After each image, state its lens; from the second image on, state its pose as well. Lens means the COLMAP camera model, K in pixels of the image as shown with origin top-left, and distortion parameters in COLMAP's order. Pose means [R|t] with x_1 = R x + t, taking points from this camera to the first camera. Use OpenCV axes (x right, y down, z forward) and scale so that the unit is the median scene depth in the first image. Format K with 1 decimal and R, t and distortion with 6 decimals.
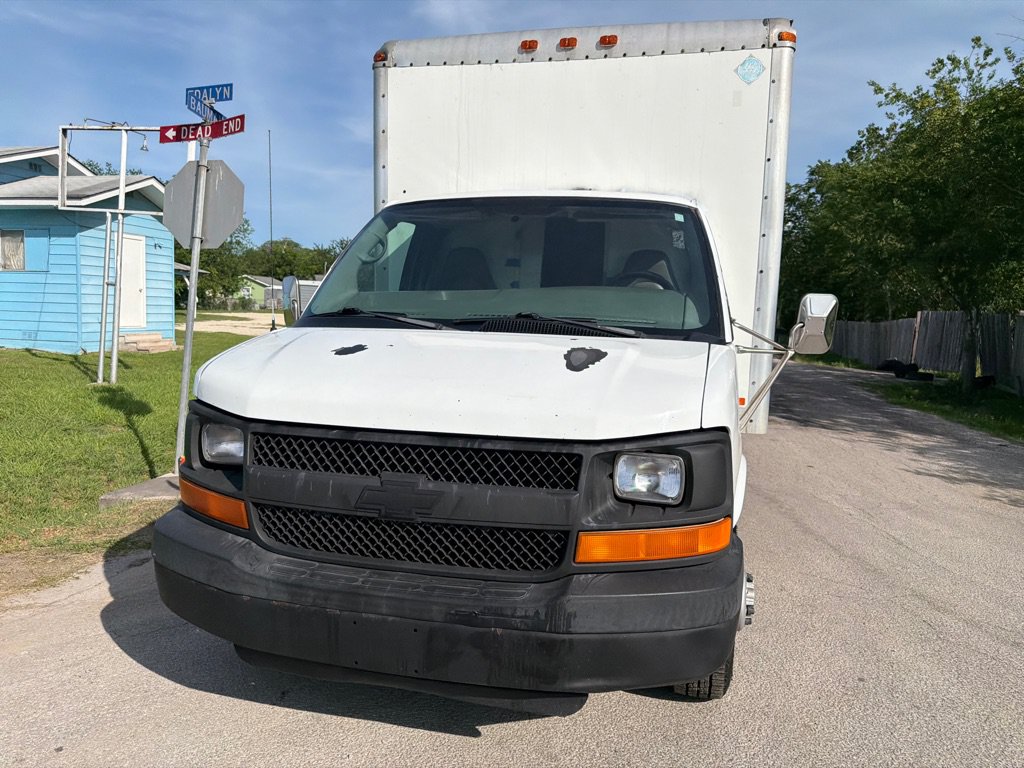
lens RADIAL K [[743.0, 0, 512.0], [0, 743.0, 384.0], [0, 0, 1]] dist [0.032193, -0.042272]
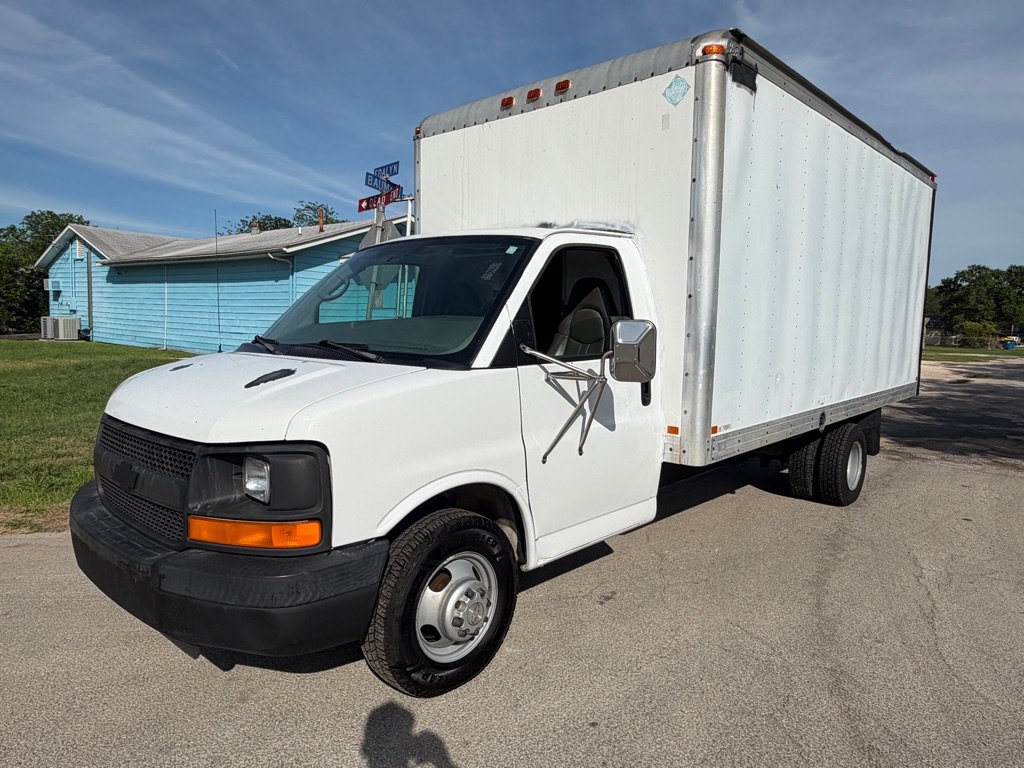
lens RADIAL K [[685.0, 0, 477.4], [0, 685.0, 380.4], [0, 0, 1]] dist [-0.001406, -0.000875]
pose [[0.866841, 0.028650, -0.497761, 0.330275], [-0.046756, 0.998619, -0.023946, -0.007128], [0.496388, 0.044031, 0.866983, 0.071380]]
